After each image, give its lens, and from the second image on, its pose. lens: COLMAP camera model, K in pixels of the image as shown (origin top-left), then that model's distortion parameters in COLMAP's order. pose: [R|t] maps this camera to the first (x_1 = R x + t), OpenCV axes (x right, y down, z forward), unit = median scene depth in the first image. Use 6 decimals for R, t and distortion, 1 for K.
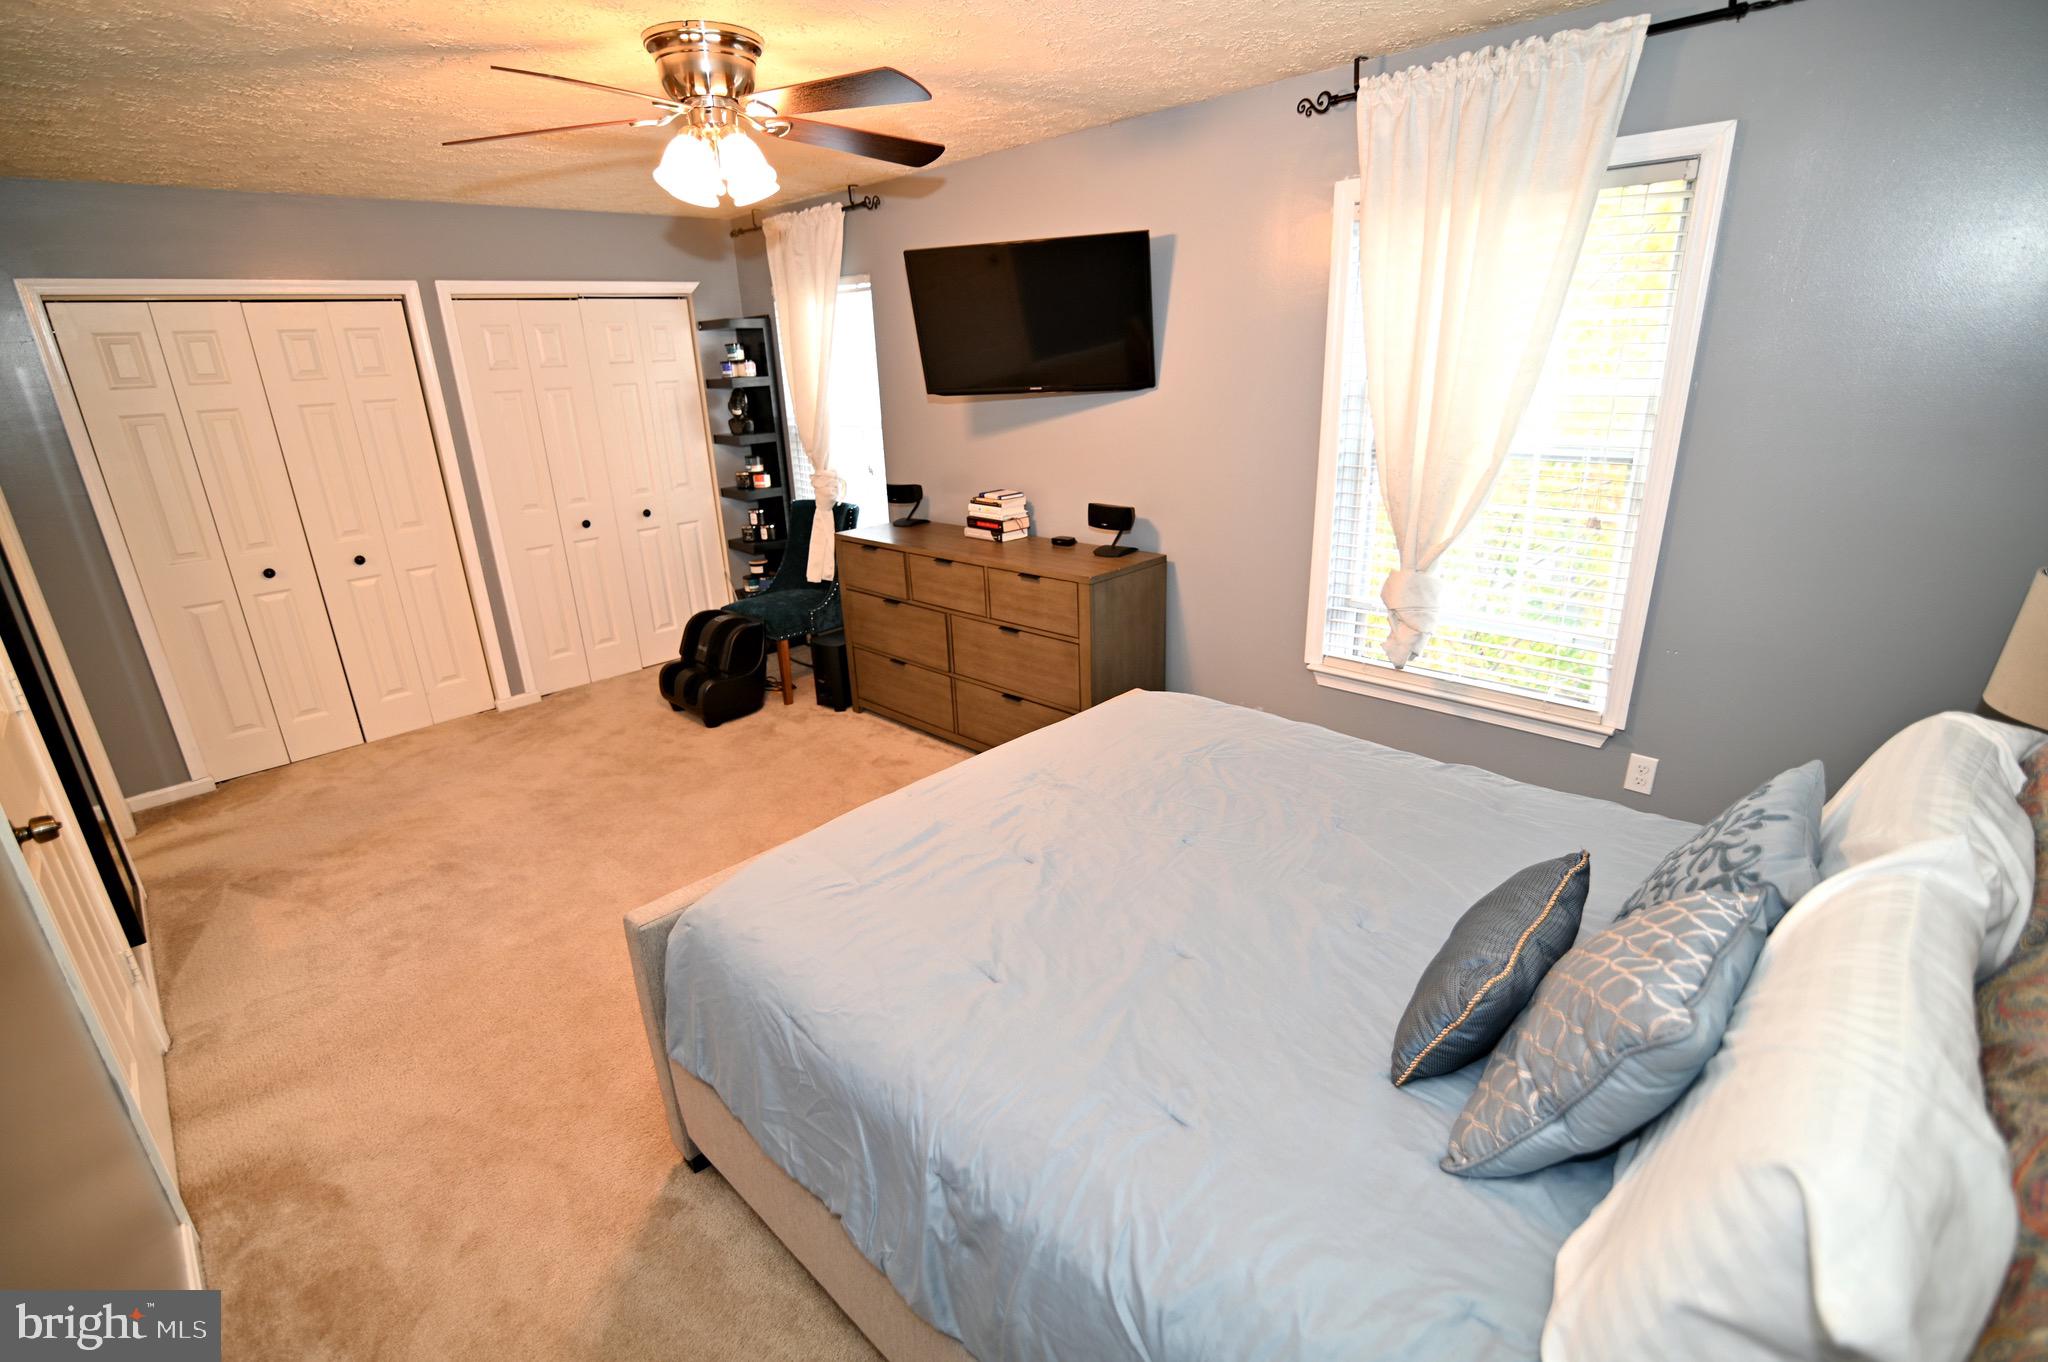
lens RADIAL K [[947.9, 0, 1018.5], [0, 947.9, 685.9], [0, 0, 1]] dist [-0.012411, -0.000436]
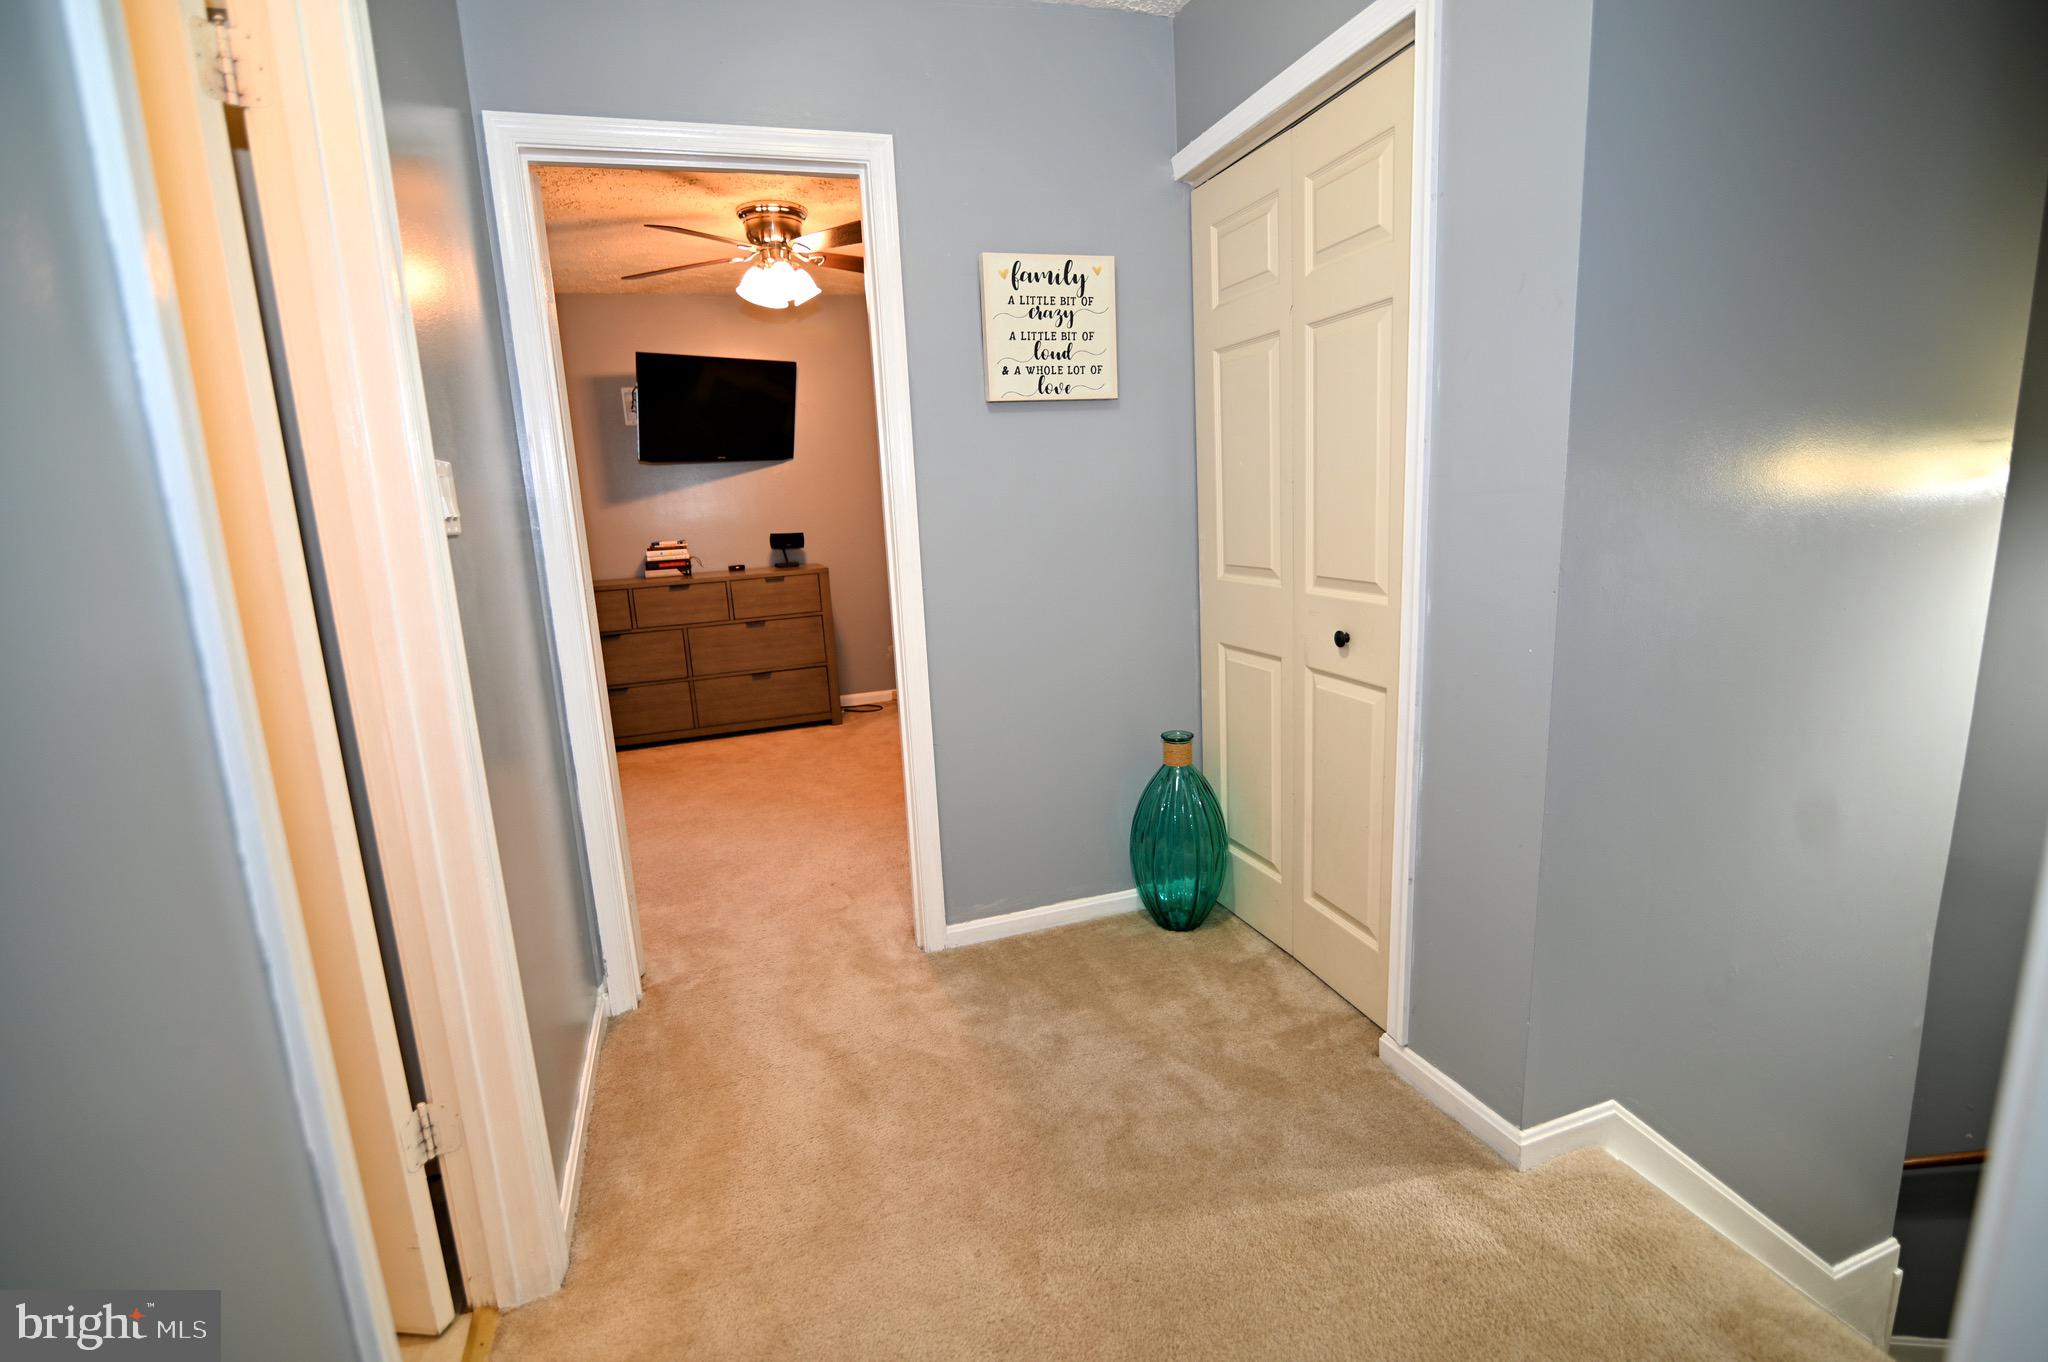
lens RADIAL K [[947.9, 0, 1024.4], [0, 947.9, 683.1], [0, 0, 1]] dist [-0.012411, -0.000436]
pose [[0.455797, -0.156184, 0.876274, -0.977805], [0.334823, 0.942260, -0.006215, 0.150658], [-0.824708, 0.296230, 0.481773, 0.040977]]
